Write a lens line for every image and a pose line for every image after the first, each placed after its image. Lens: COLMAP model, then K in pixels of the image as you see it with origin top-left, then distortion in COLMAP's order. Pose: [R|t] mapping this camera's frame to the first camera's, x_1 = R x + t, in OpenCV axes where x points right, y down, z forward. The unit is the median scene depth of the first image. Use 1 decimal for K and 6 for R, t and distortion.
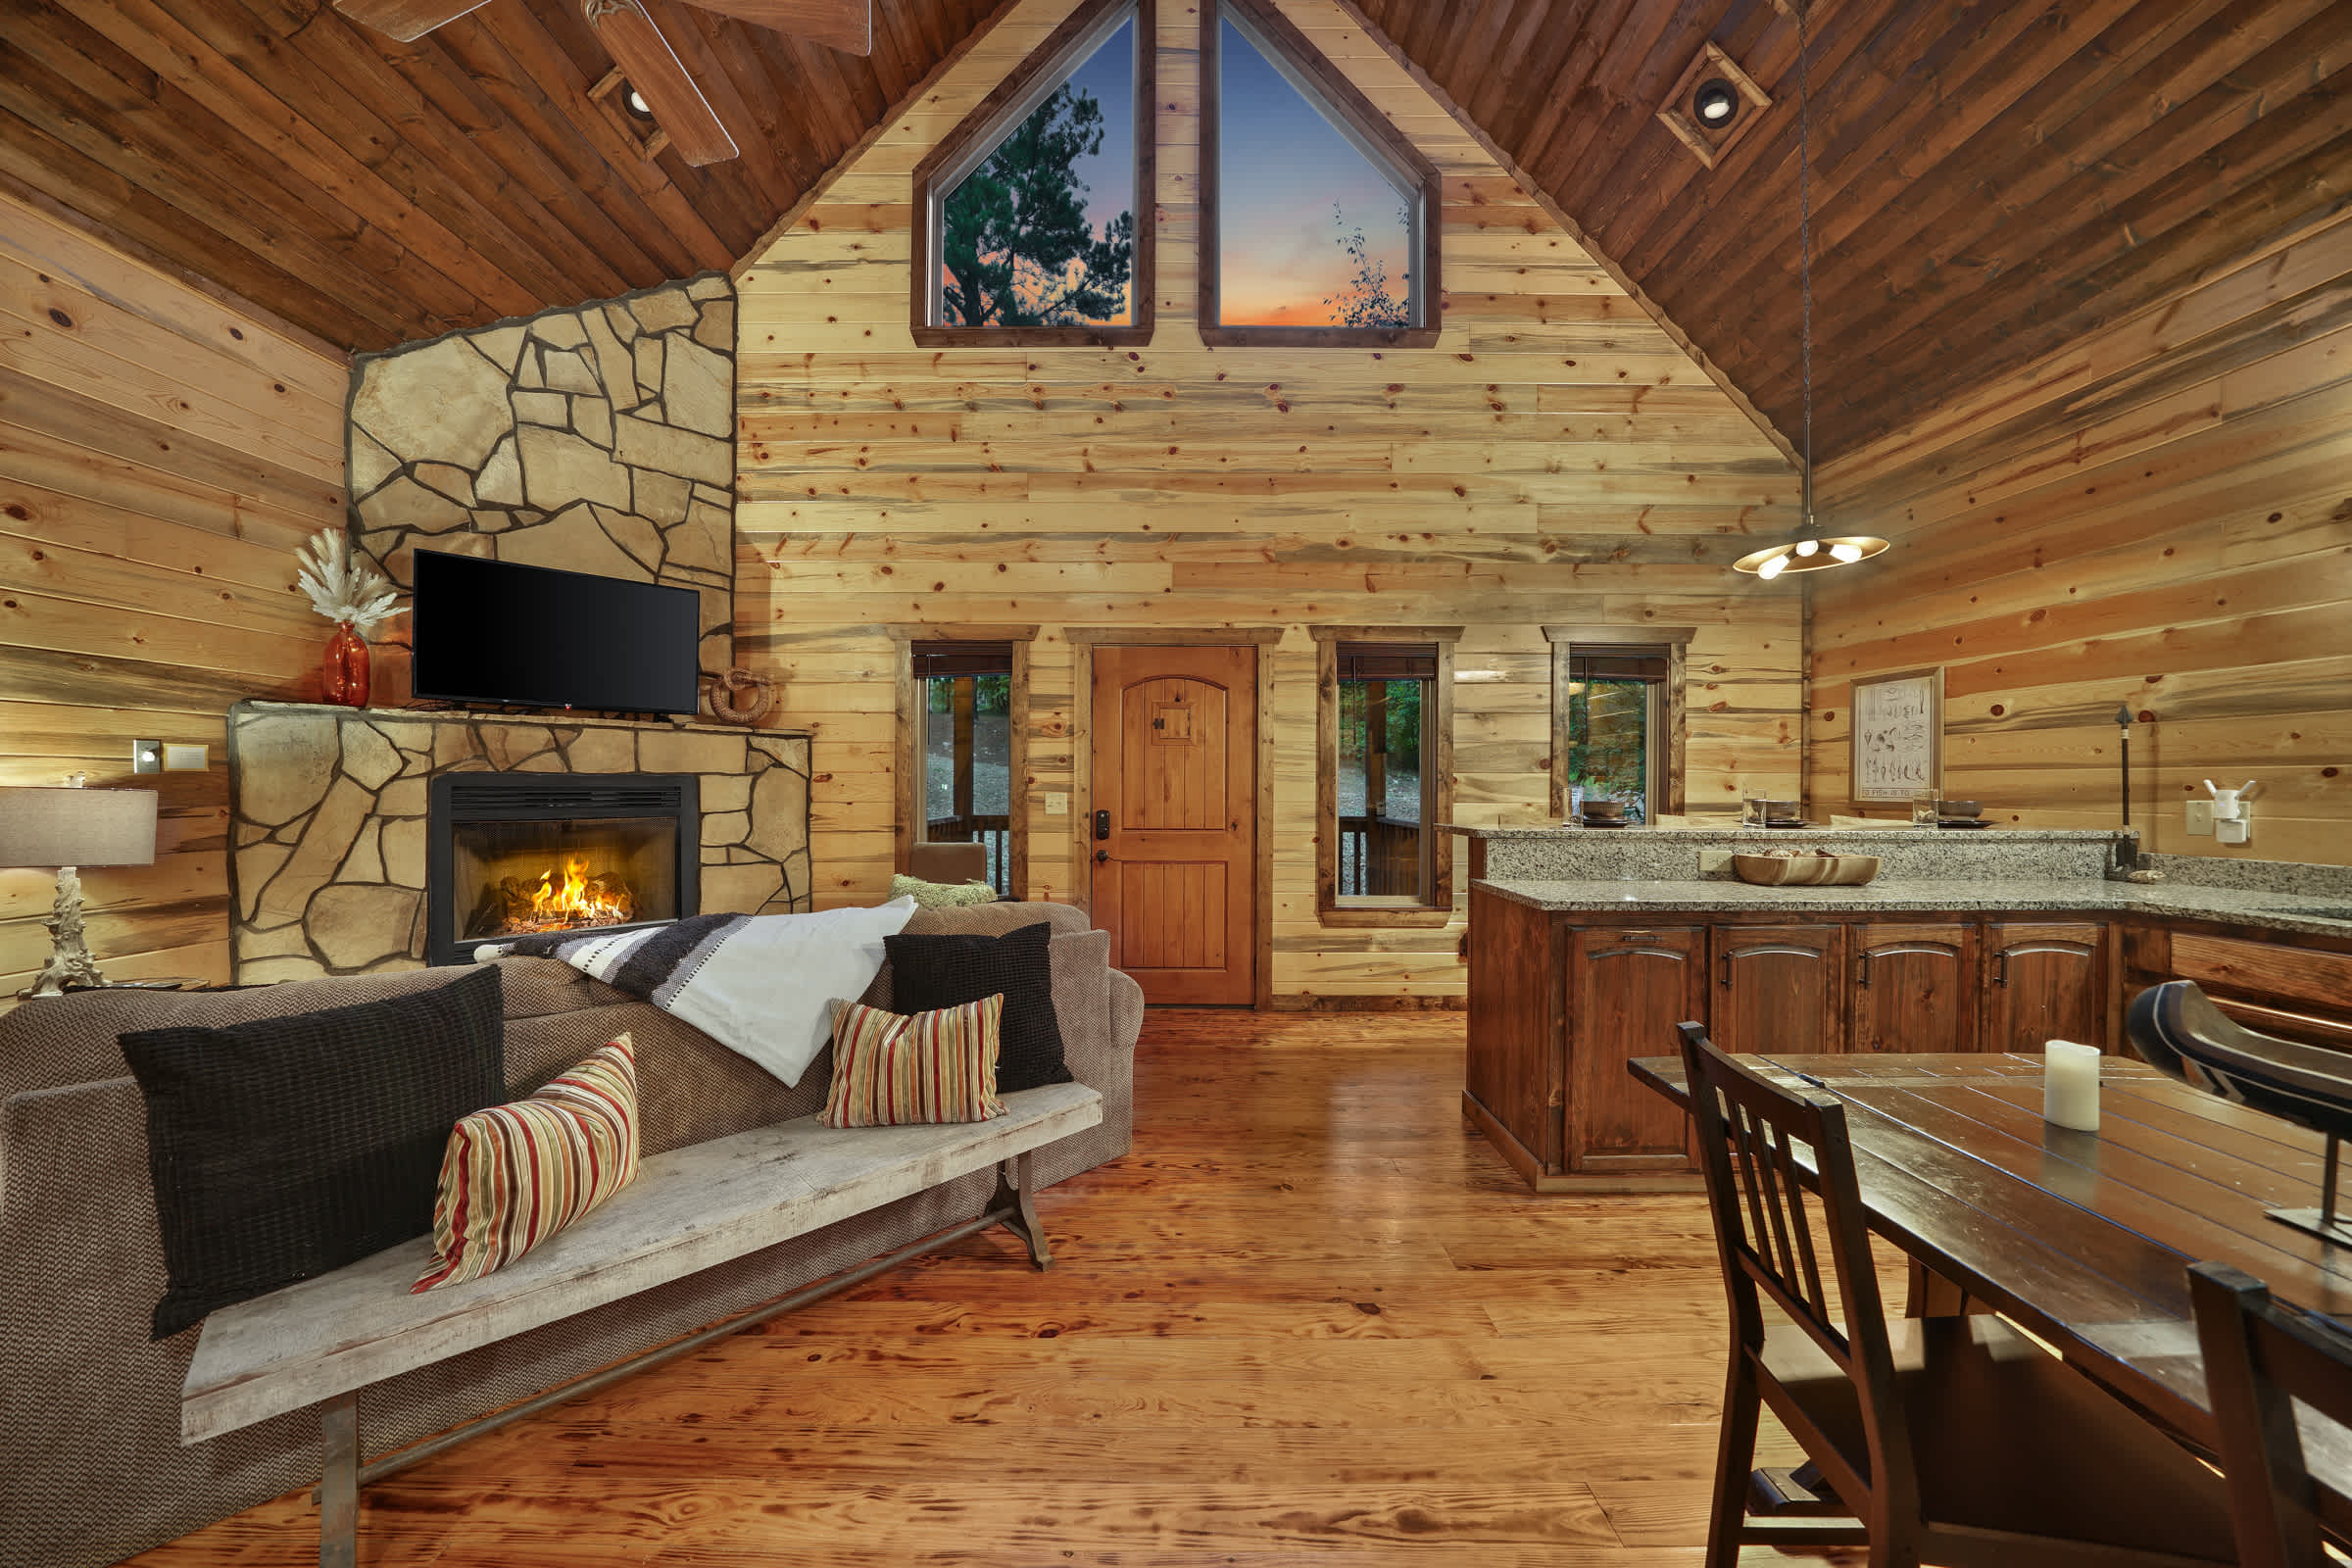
lens RADIAL K [[798.4, 0, 1184.8], [0, 798.4, 791.6], [0, 0, 1]] dist [-0.016615, 0.000230]
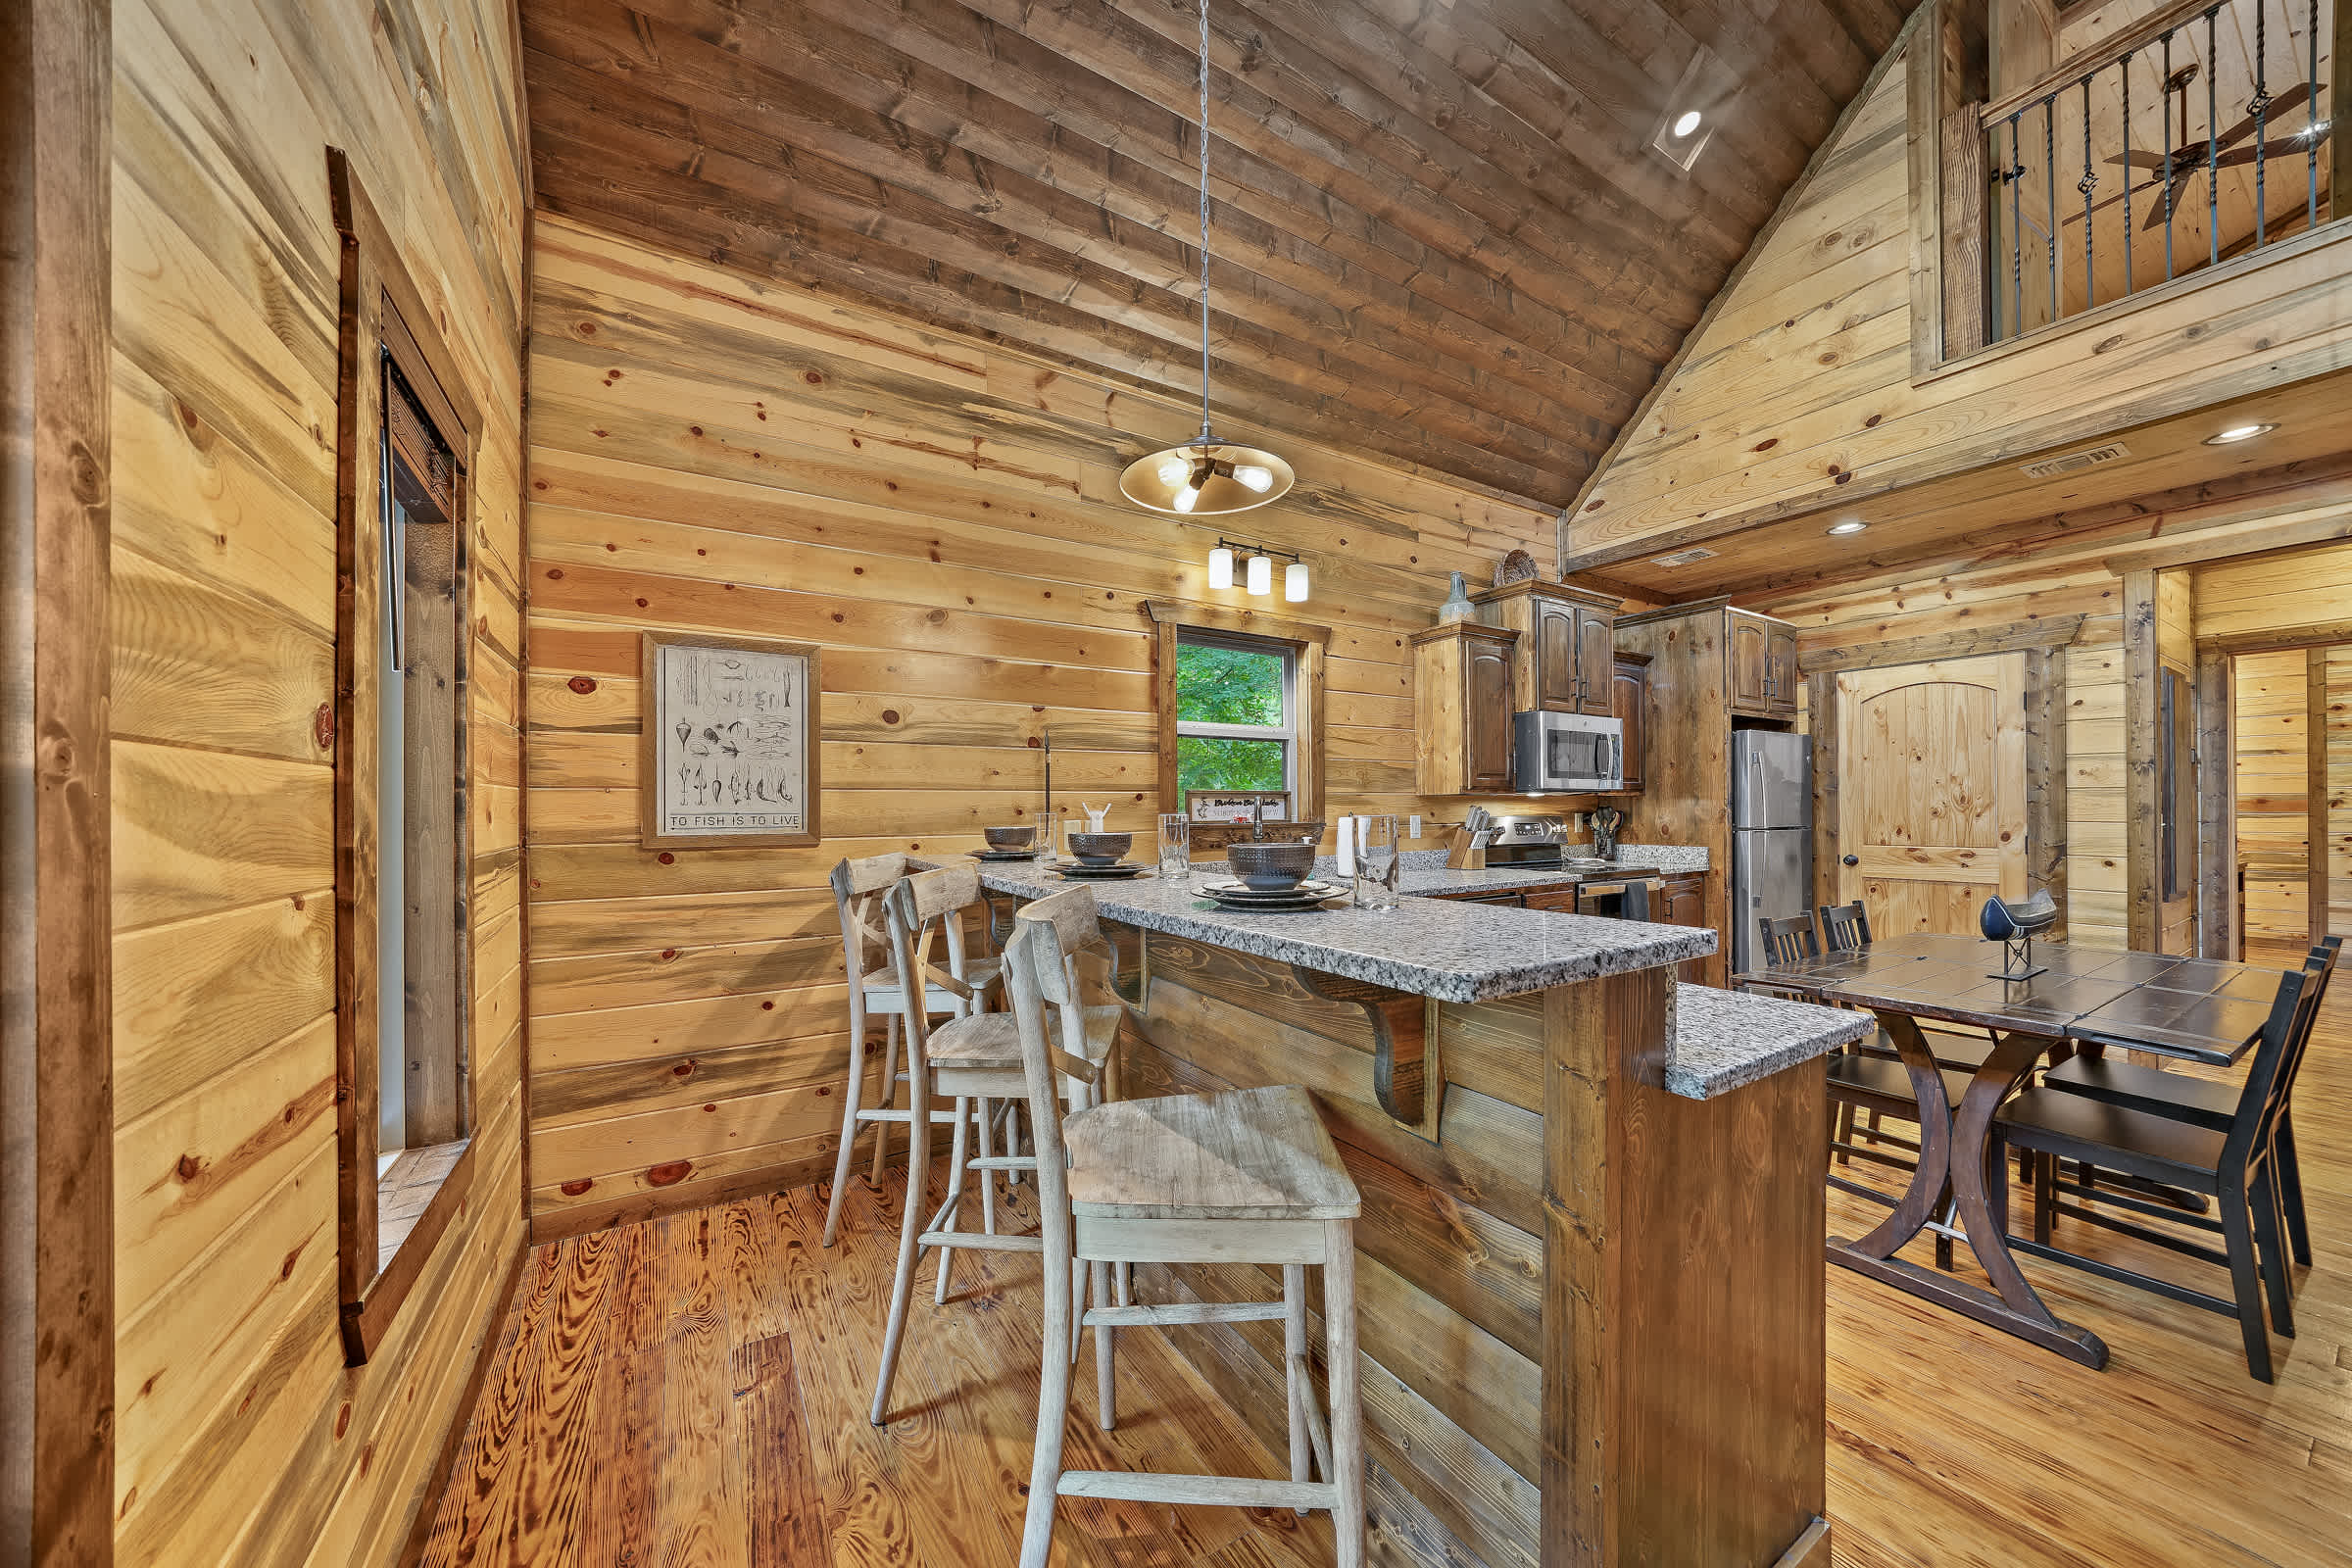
lens RADIAL K [[806.0, 0, 1250.9], [0, 806.0, 800.2], [0, 0, 1]] dist [-0.009797, 0.000249]
pose [[-0.527093, 0.006182, 0.849785, 0.106171], [0.012460, 0.999922, 0.000454, -0.010756], [-0.849716, 0.010828, -0.527129, 0.941003]]
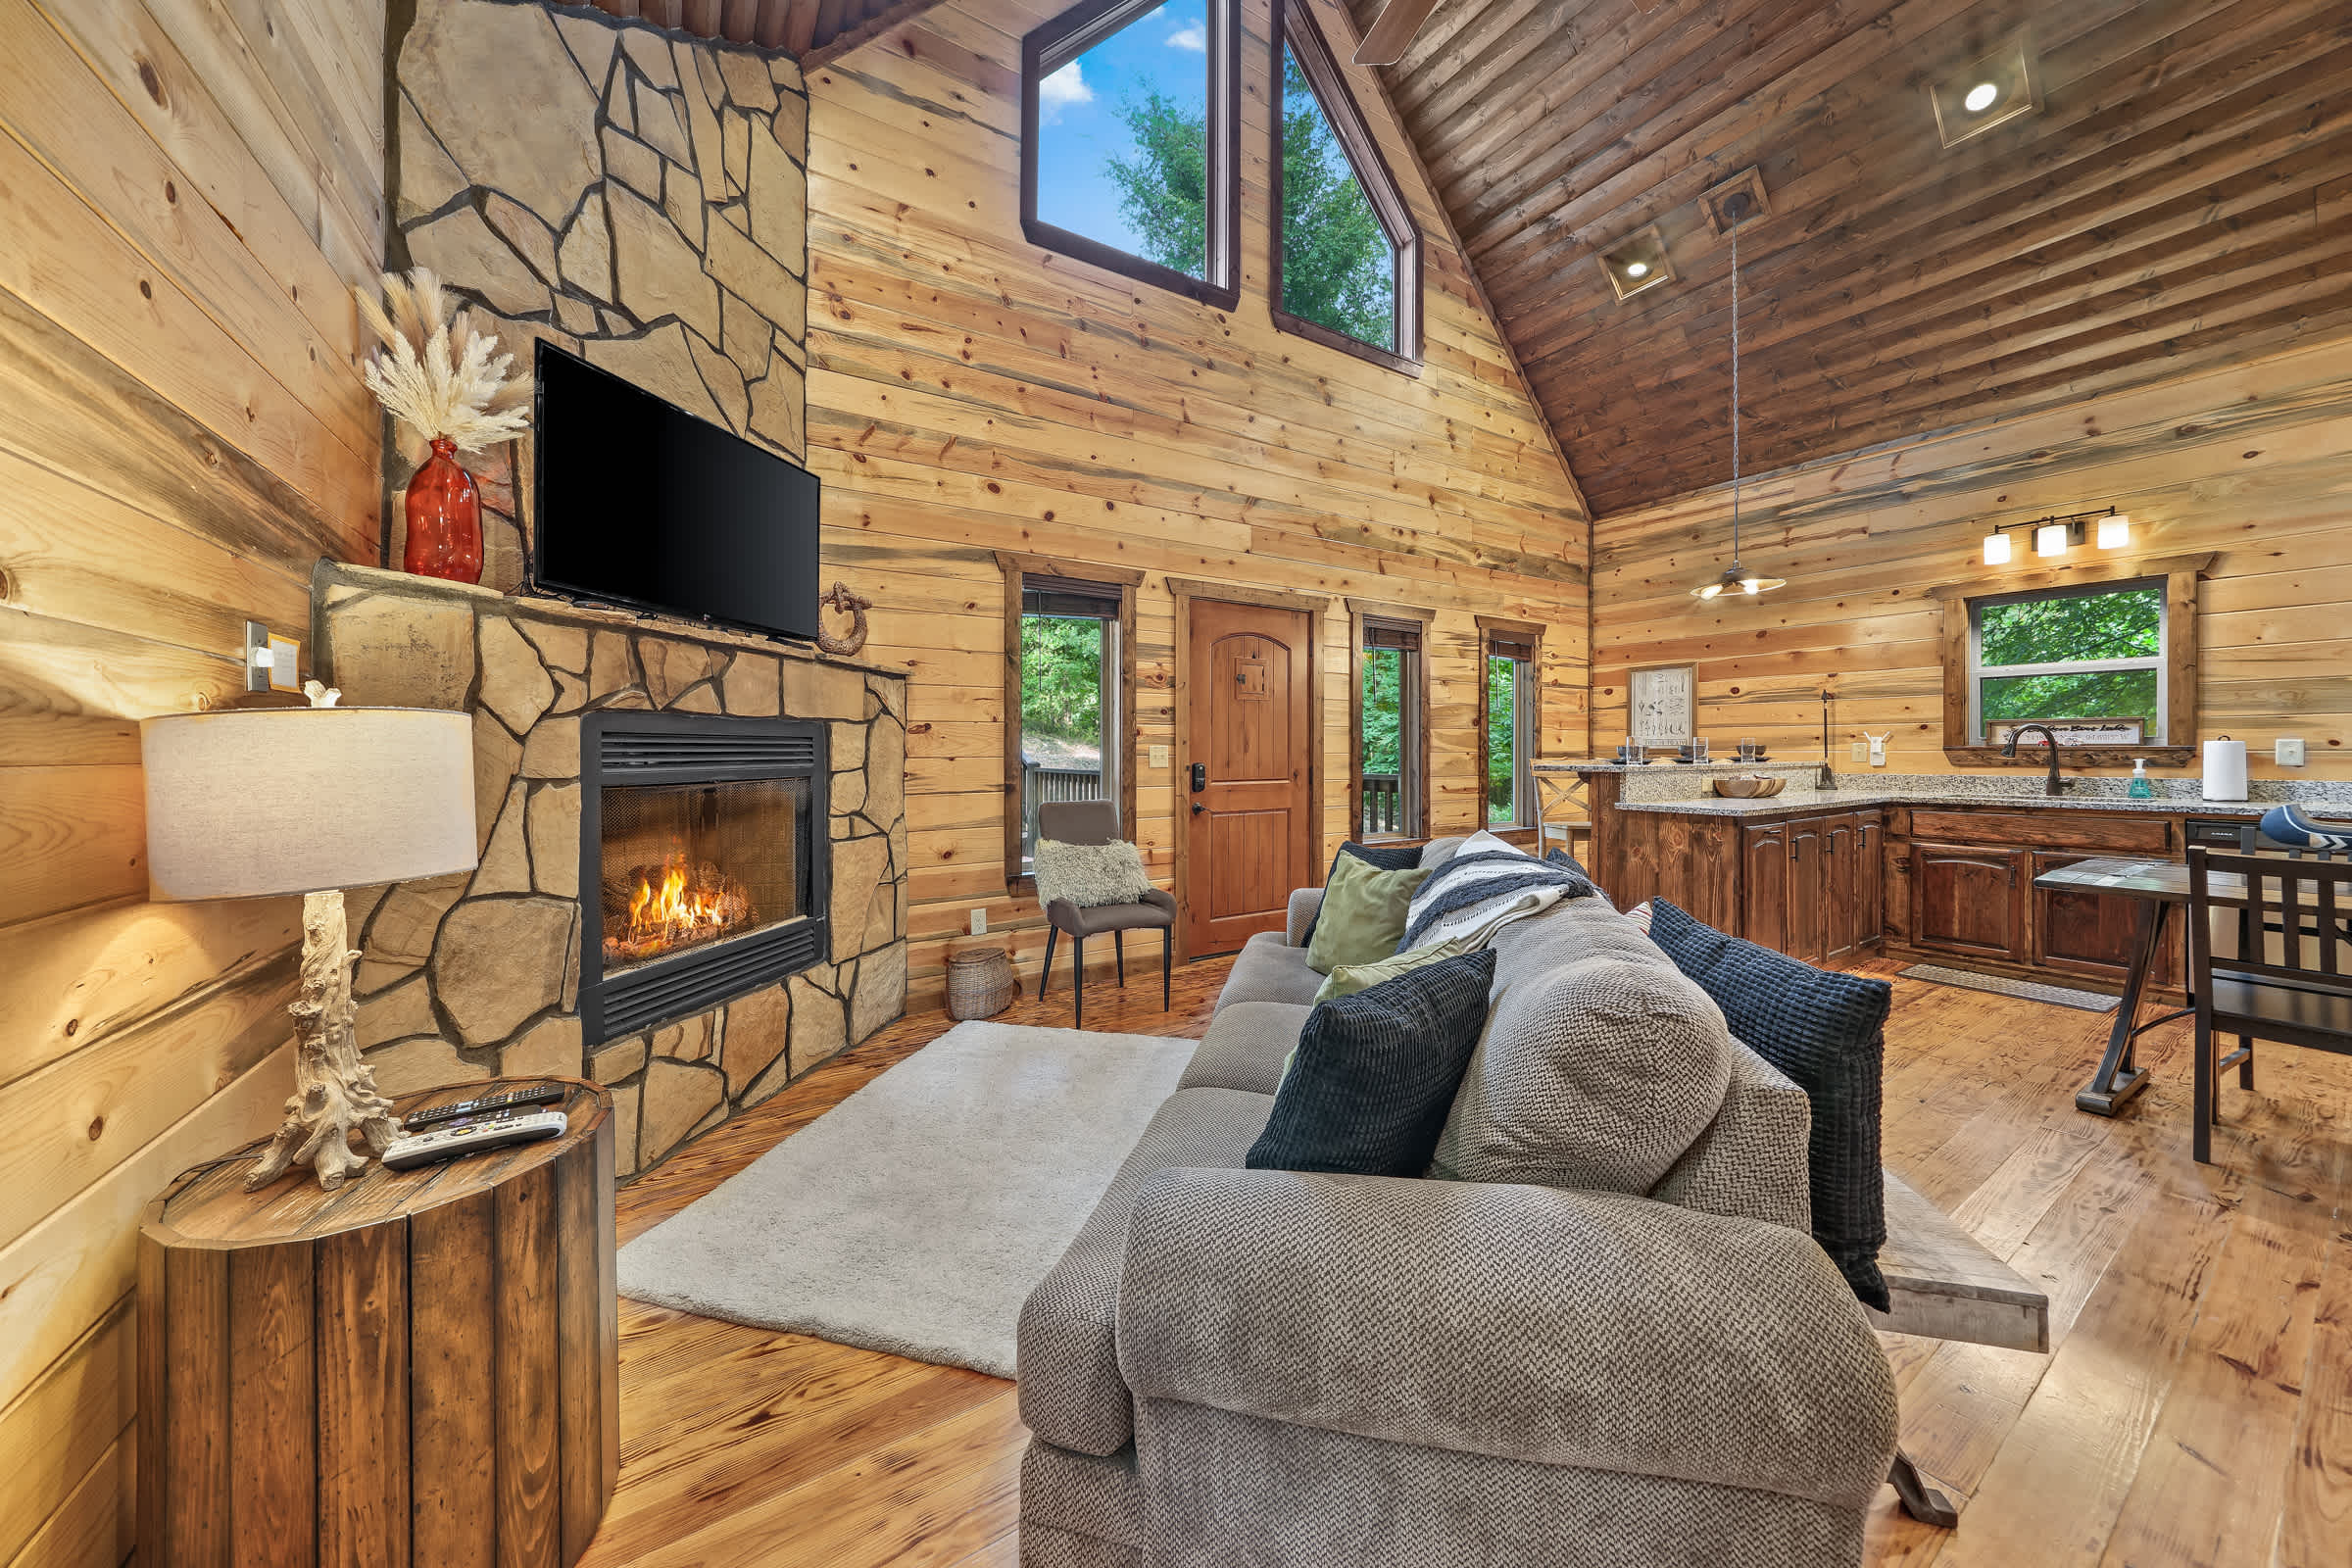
lens RADIAL K [[799.6, 0, 1143.2], [0, 799.6, 757.0], [0, 0, 1]] dist [-0.007796, 0.000102]
pose [[0.853944, -0.010838, 0.520251, -0.734799], [0.011475, 0.999932, 0.001995, 0.014315], [-0.520238, 0.004267, 0.854011, 0.189646]]
